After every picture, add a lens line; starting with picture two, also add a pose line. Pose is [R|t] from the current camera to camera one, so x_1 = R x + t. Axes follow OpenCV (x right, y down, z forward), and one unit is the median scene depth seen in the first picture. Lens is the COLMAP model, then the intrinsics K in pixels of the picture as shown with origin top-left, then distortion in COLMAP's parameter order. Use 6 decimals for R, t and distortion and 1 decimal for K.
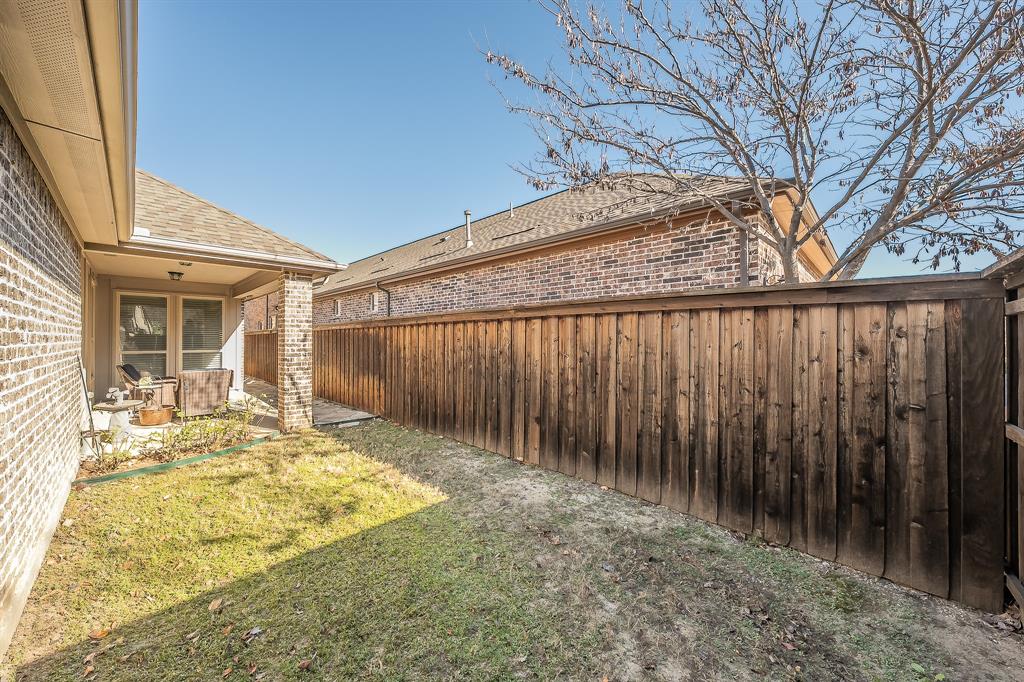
lens RADIAL K [[367.5, 0, 514.7], [0, 367.5, 337.4], [0, 0, 1]] dist [-0.009581, -0.000065]
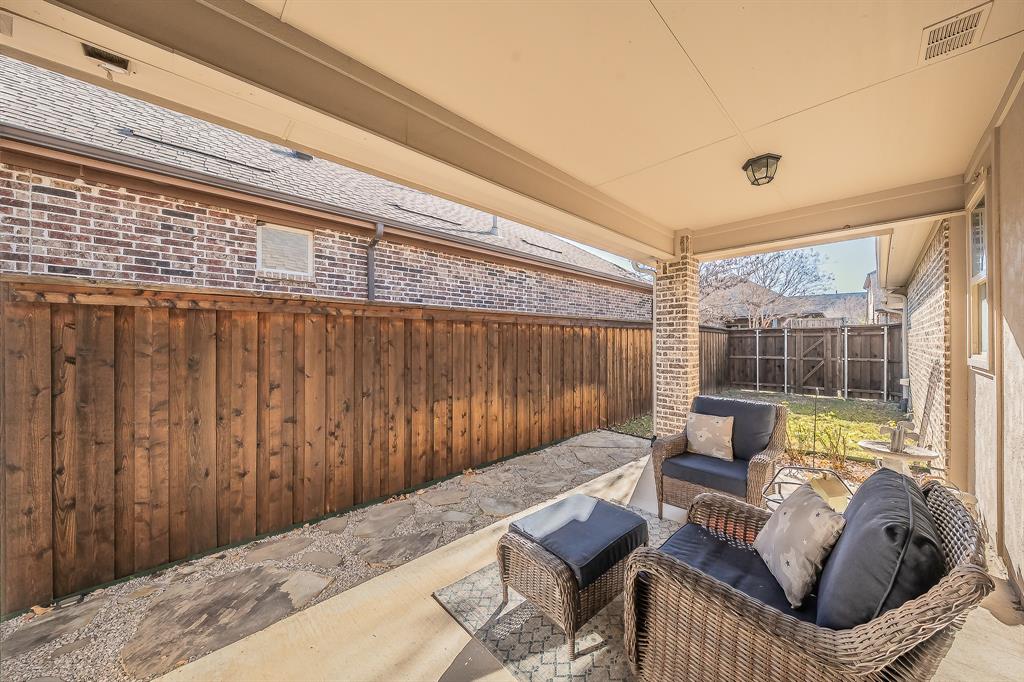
lens RADIAL K [[350.5, 0, 516.6], [0, 350.5, 341.7], [0, 0, 1]] dist [0.000846, 0.000013]
pose [[0.038633, 0.000018, 0.999253, -1.030964], [-0.002210, 0.999998, 0.000067, 0.006445], [-0.999251, -0.002210, 0.038633, 0.990023]]
